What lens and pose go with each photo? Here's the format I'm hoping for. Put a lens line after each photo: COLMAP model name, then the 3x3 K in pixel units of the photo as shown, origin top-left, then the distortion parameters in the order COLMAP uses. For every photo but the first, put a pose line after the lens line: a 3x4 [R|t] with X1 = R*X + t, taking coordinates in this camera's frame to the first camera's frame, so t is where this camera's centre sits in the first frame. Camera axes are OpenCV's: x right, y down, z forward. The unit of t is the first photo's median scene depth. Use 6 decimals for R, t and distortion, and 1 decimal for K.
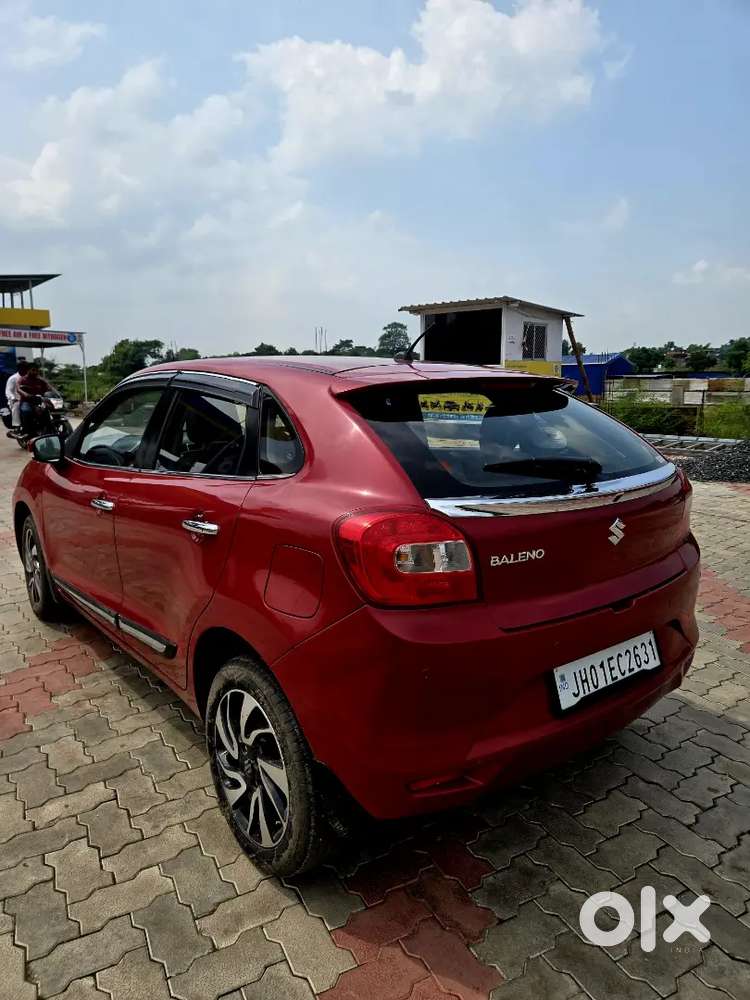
lens RADIAL K [[670.1, 0, 363.9], [0, 670.1, 491.3], [0, 0, 1]] dist [0.054568, -0.045593]
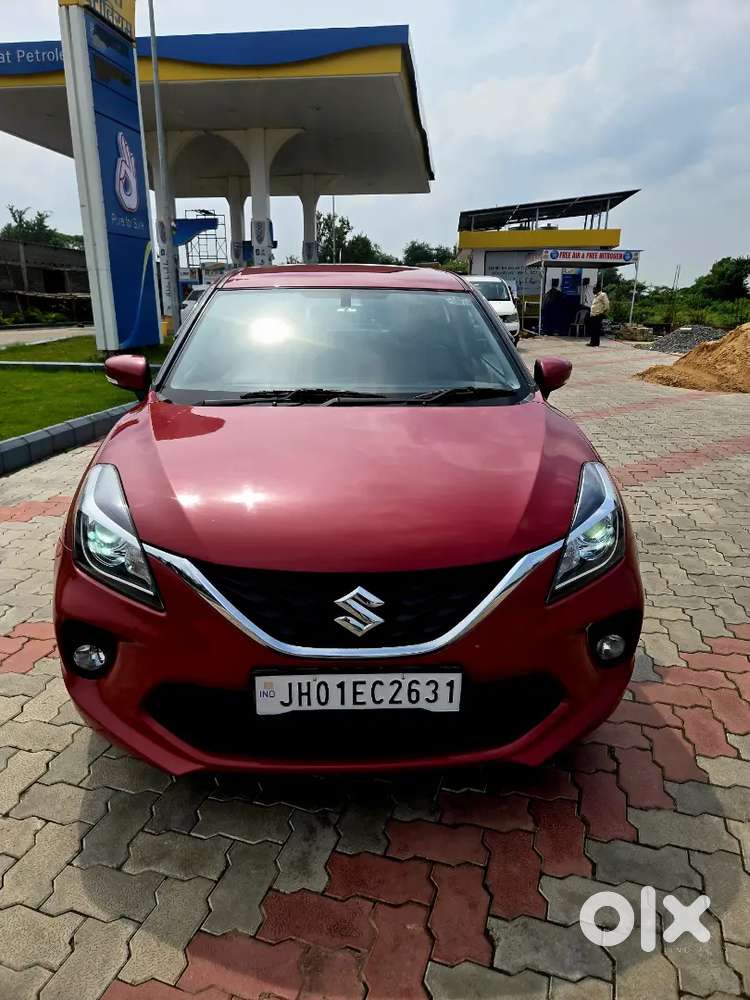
lens RADIAL K [[670.1, 0, 373.2], [0, 670.1, 493.0], [0, 0, 1]] dist [0.054568, -0.045593]
pose [[0.699054, 0.210126, -0.683499, 0.573982], [-0.133565, 0.977398, 0.163873, -0.040234], [0.702484, -0.023264, 0.711320, 0.445831]]
